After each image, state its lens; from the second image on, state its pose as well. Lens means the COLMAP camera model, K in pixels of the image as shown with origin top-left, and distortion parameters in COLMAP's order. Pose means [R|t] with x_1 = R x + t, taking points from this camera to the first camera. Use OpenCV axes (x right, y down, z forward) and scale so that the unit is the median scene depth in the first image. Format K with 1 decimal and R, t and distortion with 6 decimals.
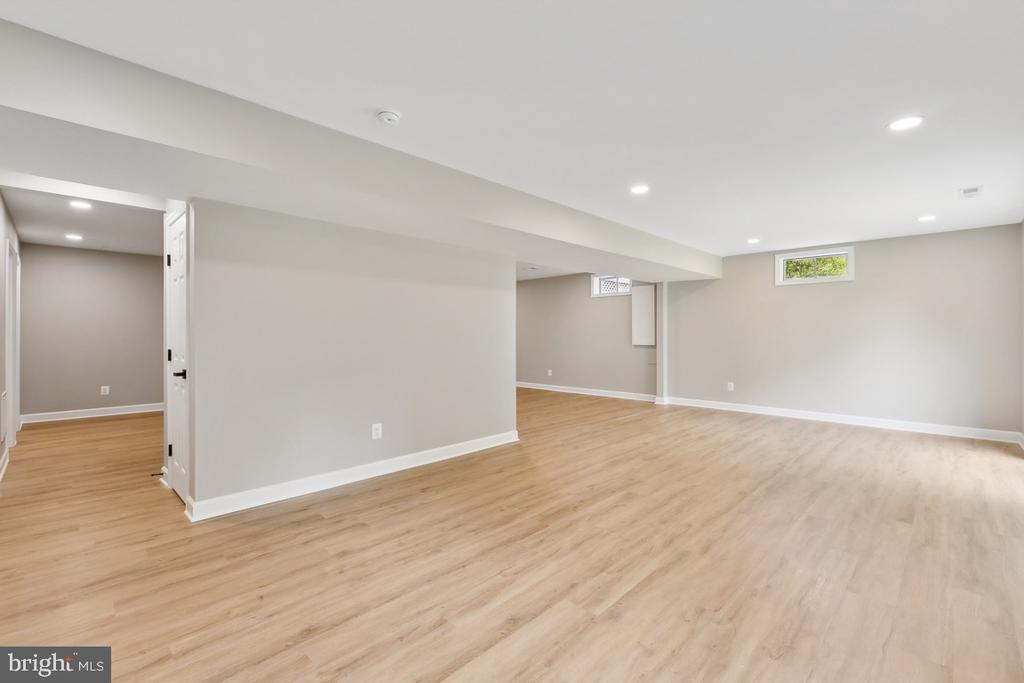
lens RADIAL K [[449.1, 0, 509.2], [0, 449.1, 335.4], [0, 0, 1]] dist [0.013818, -0.001463]
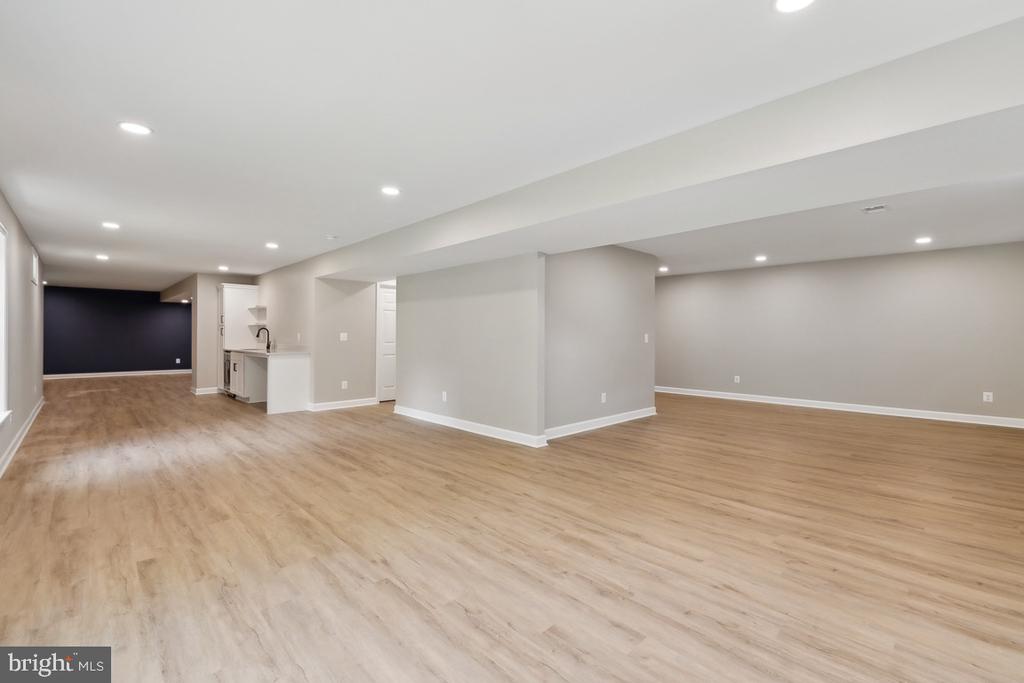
lens RADIAL K [[449.1, 0, 509.1], [0, 449.1, 340.5], [0, 0, 1]] dist [0.013818, -0.001463]
pose [[-0.041403, 0.011467, -0.999077, 1.341685], [-0.003138, 0.999928, 0.011607, -0.003715], [0.999138, 0.003616, -0.041364, 1.364573]]
